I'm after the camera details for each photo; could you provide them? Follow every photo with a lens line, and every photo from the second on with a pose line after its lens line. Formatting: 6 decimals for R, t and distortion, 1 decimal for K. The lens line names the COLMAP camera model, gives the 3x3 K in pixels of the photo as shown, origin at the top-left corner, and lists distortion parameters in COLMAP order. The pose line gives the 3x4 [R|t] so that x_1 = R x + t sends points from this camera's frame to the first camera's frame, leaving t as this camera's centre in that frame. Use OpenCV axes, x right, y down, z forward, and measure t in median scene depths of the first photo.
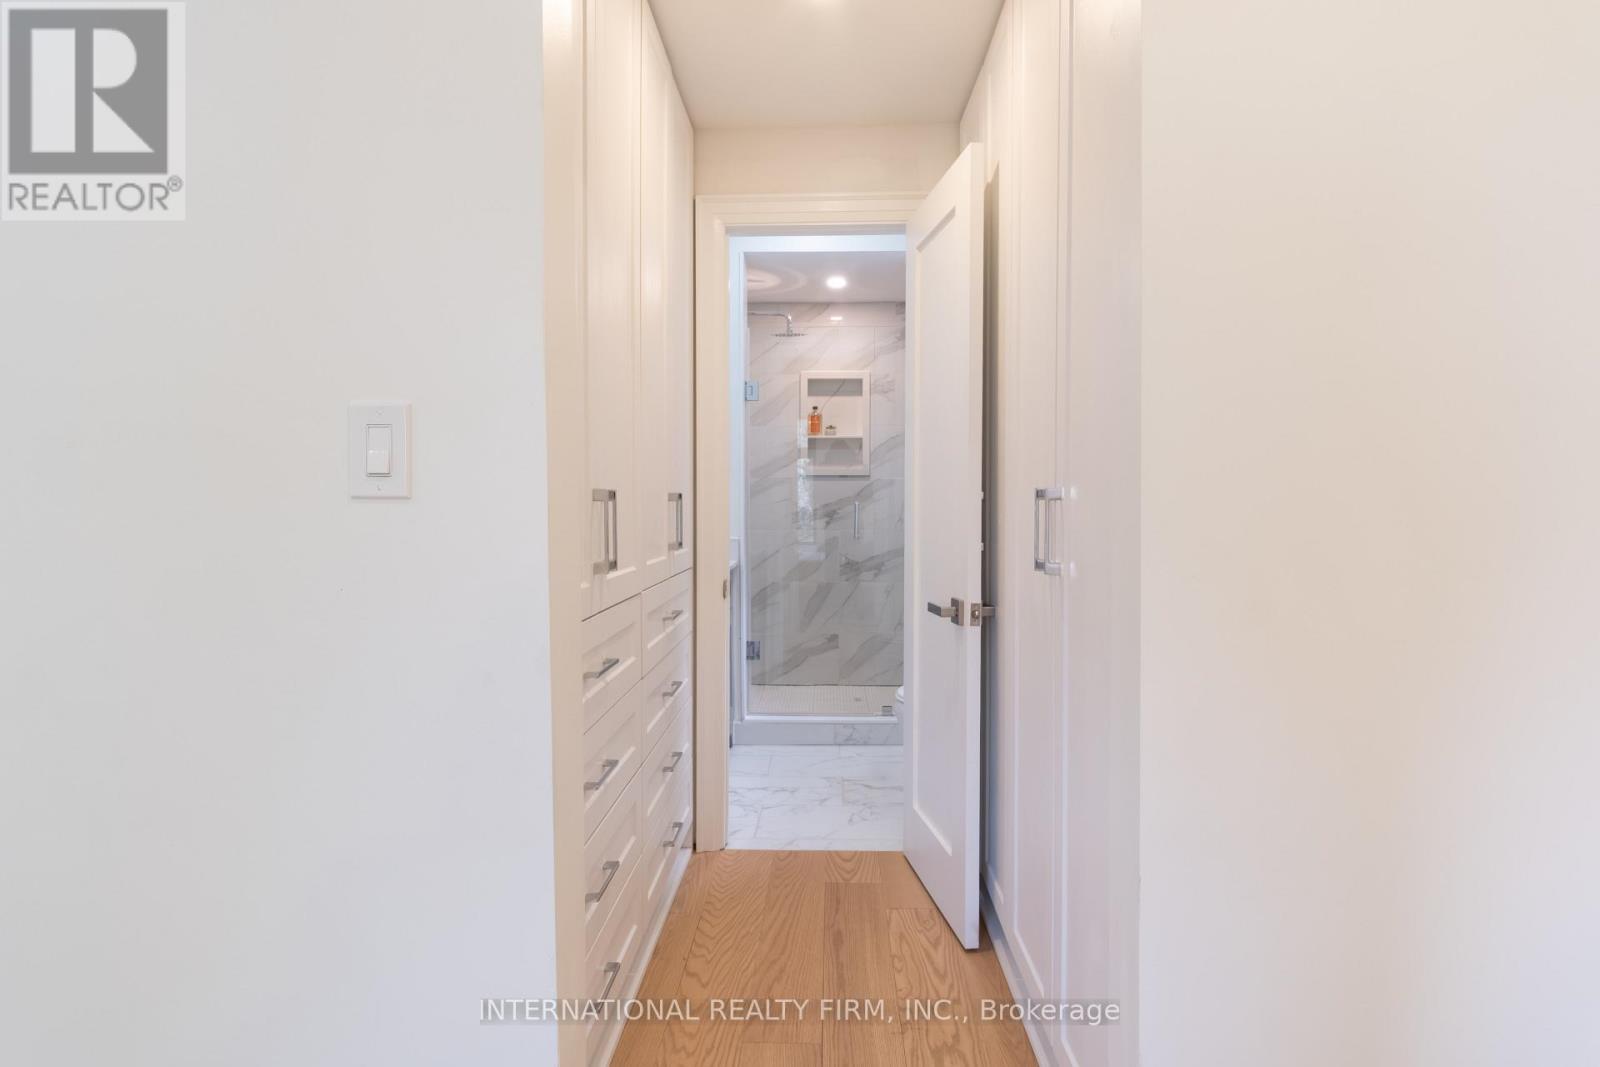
lens RADIAL K [[857.4, 0, 800.8], [0, 857.4, 524.6], [0, 0, 1]] dist [0.020287, -0.001484]
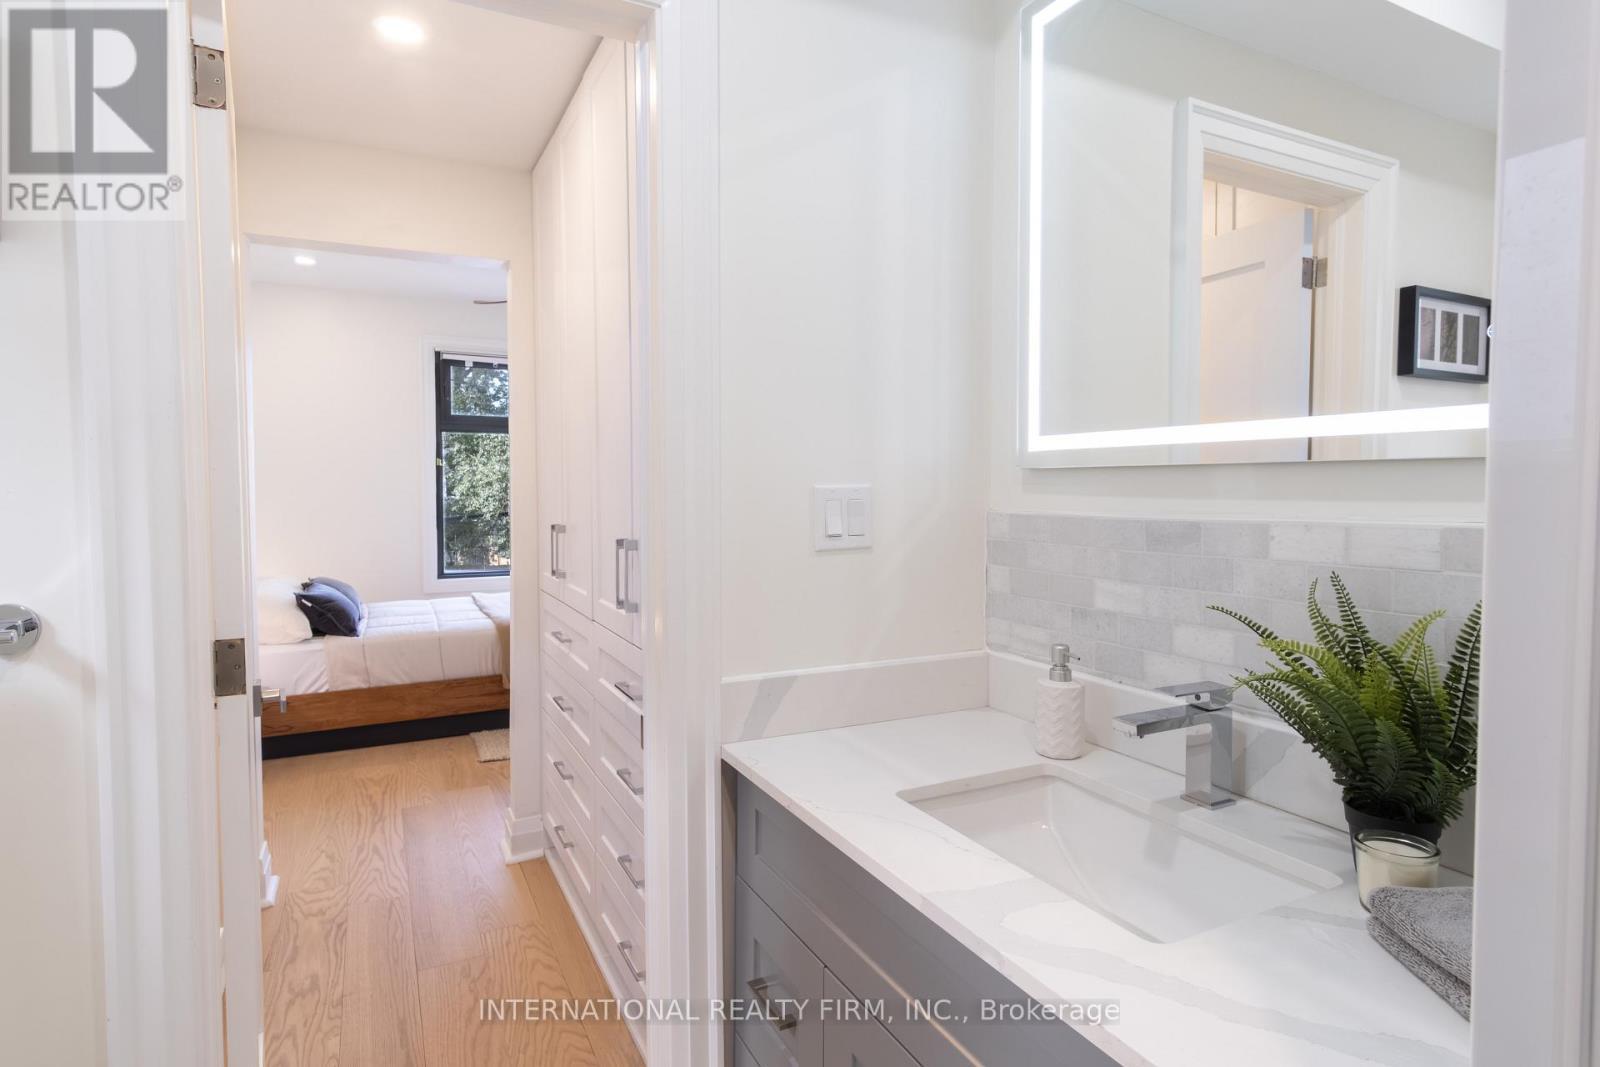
lens RADIAL K [[857.4, 0, 800.0], [0, 857.4, 530.0], [0, 0, 1]] dist [0.020287, -0.001484]
pose [[-0.877821, 0.026335, -0.478264, 0.104641], [-0.006299, 0.997766, 0.066502, -0.110938], [0.478947, 0.061389, -0.875695, 2.018254]]
